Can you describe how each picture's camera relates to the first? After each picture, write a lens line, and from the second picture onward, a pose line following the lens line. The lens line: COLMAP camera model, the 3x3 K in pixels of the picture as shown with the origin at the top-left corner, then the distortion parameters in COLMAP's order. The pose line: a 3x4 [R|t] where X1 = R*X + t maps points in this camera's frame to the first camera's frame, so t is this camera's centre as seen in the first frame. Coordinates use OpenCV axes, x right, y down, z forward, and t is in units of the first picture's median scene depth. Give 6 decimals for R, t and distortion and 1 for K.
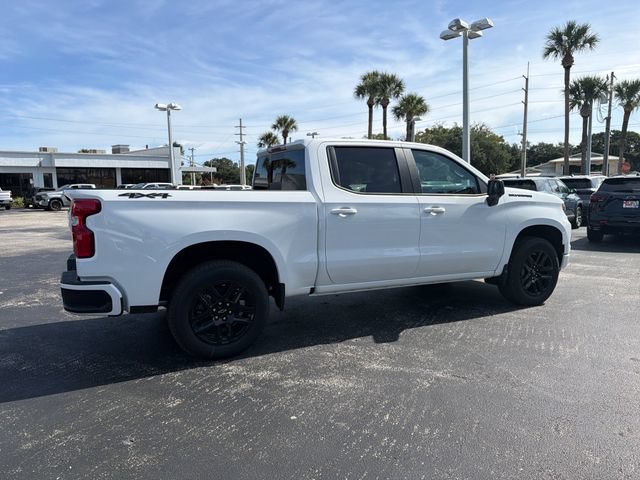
lens RADIAL K [[452.8, 0, 316.8], [0, 452.8, 256.8], [0, 0, 1]] dist [0.068158, -0.078974]
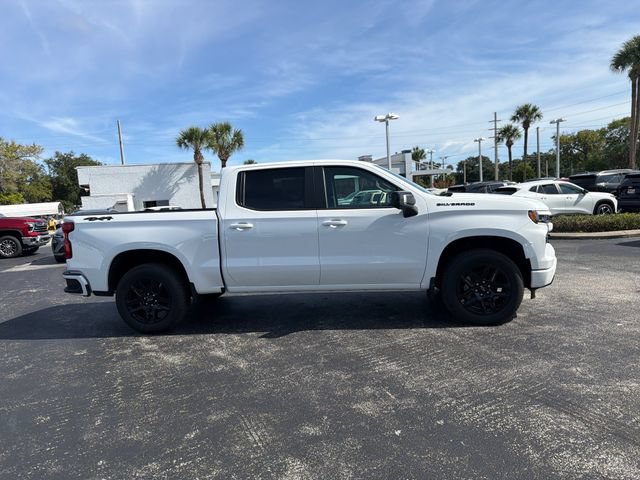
lens RADIAL K [[453.4, 0, 320.3], [0, 453.4, 270.1], [0, 0, 1]] dist [0.066641, -0.078183]
pose [[0.842670, 0.042547, -0.536747, 0.677655], [-0.028179, 0.998992, 0.034949, -0.023924], [0.537693, -0.014326, 0.843019, 0.069365]]
